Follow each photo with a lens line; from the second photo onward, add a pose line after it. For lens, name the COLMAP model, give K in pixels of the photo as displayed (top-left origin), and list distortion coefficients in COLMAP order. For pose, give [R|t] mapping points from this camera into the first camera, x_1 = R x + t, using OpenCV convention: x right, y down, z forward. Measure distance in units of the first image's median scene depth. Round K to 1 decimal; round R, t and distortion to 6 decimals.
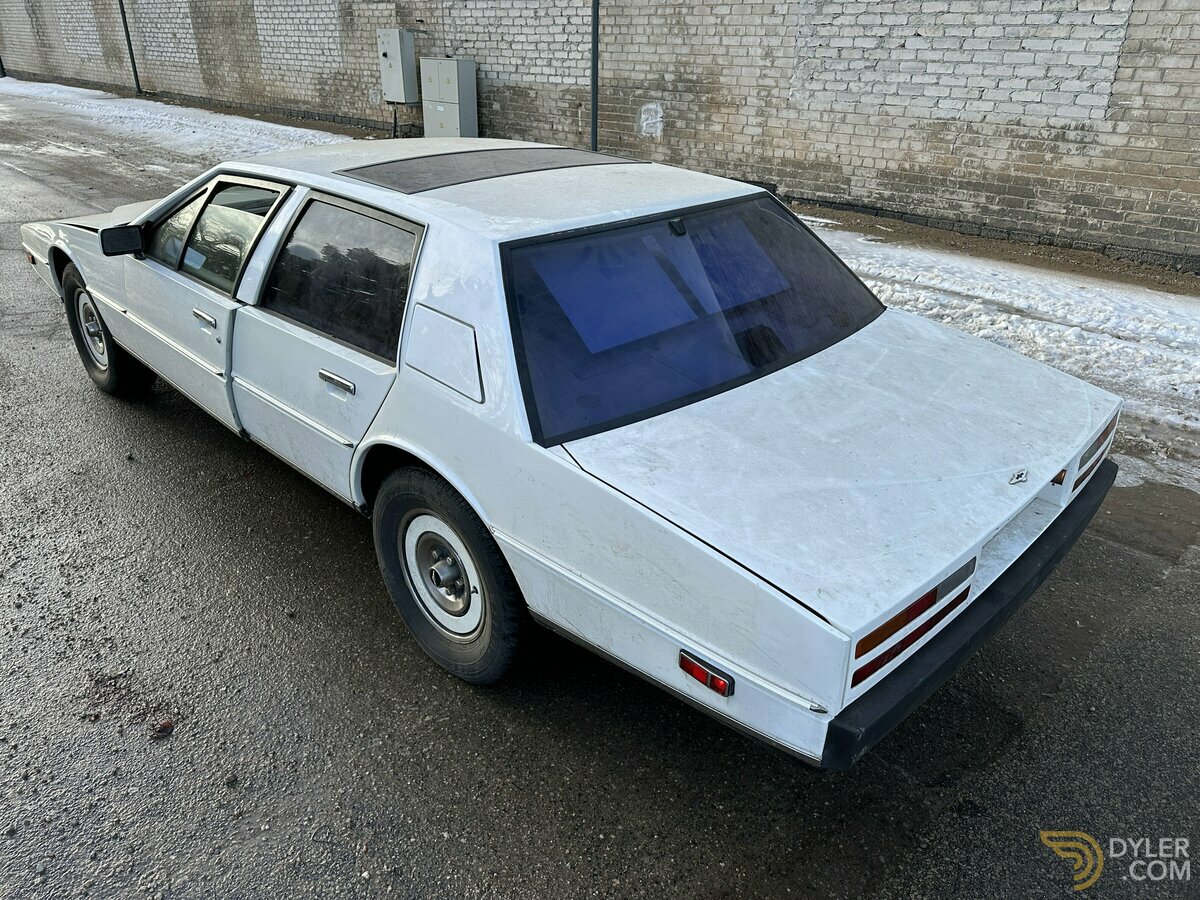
lens RADIAL K [[843.0, 0, 602.5], [0, 843.0, 446.1], [0, 0, 1]] dist [0.023775, -0.023305]
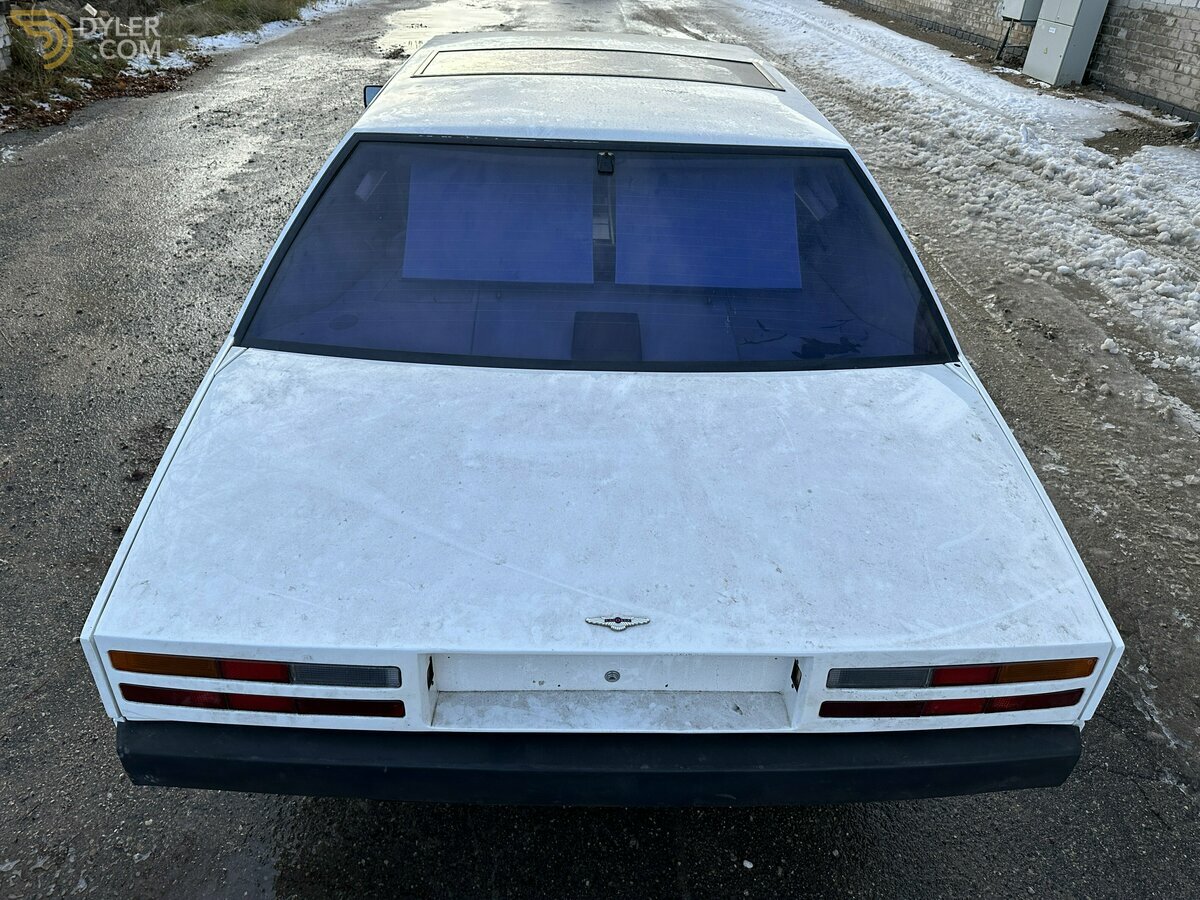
lens RADIAL K [[843.0, 0, 600.6], [0, 843.0, 451.1], [0, 0, 1]] dist [0.023775, -0.023305]
pose [[0.723147, 0.382165, -0.575333, 0.226590], [-0.328321, 0.923049, 0.200462, -0.059107], [0.607670, 0.043931, 0.792974, 0.133158]]
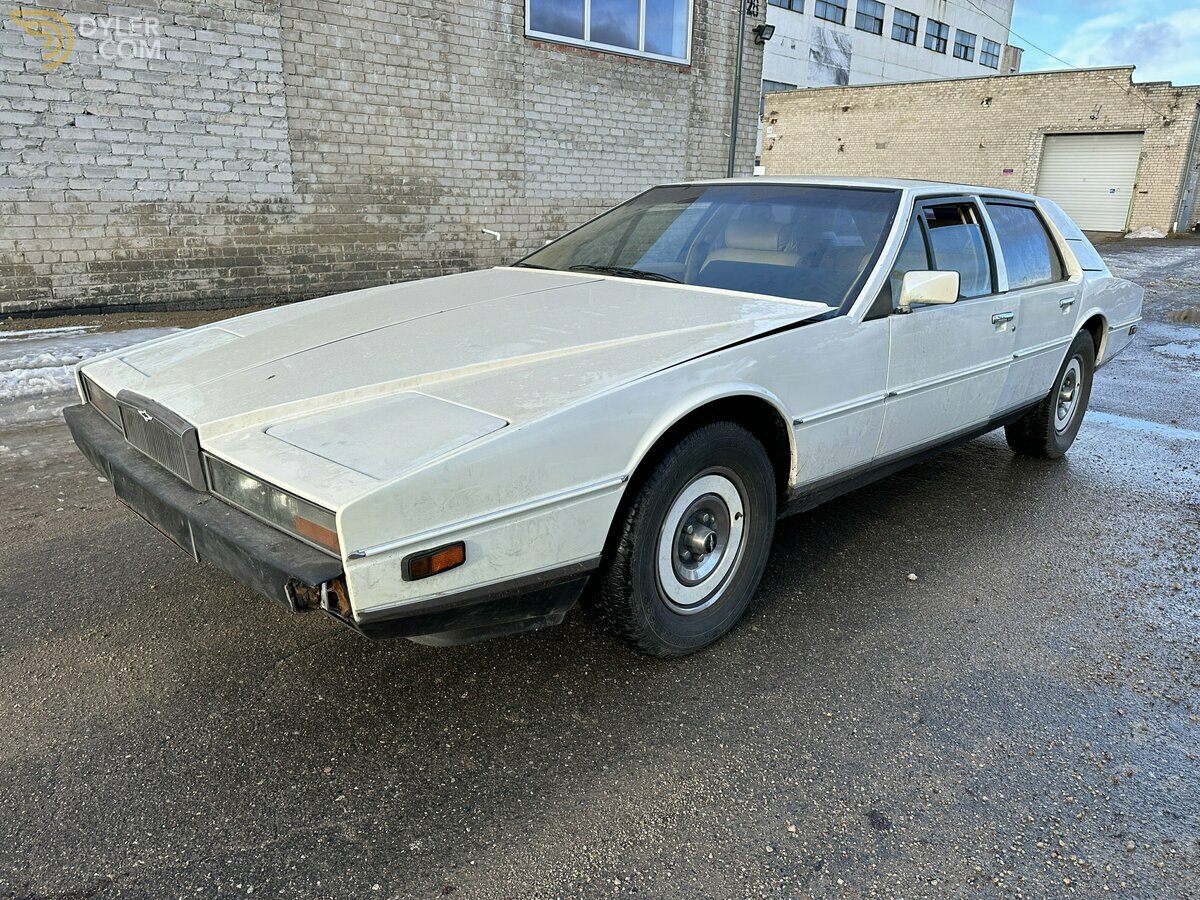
lens RADIAL K [[843.0, 0, 593.7], [0, 843.0, 453.0], [0, 0, 1]] dist [0.023775, -0.023305]
pose [[0.020471, -0.310556, 0.950334, -0.654425], [0.417397, 0.866389, 0.274133, -0.216575], [-0.908494, 0.391055, 0.147361, 0.578109]]
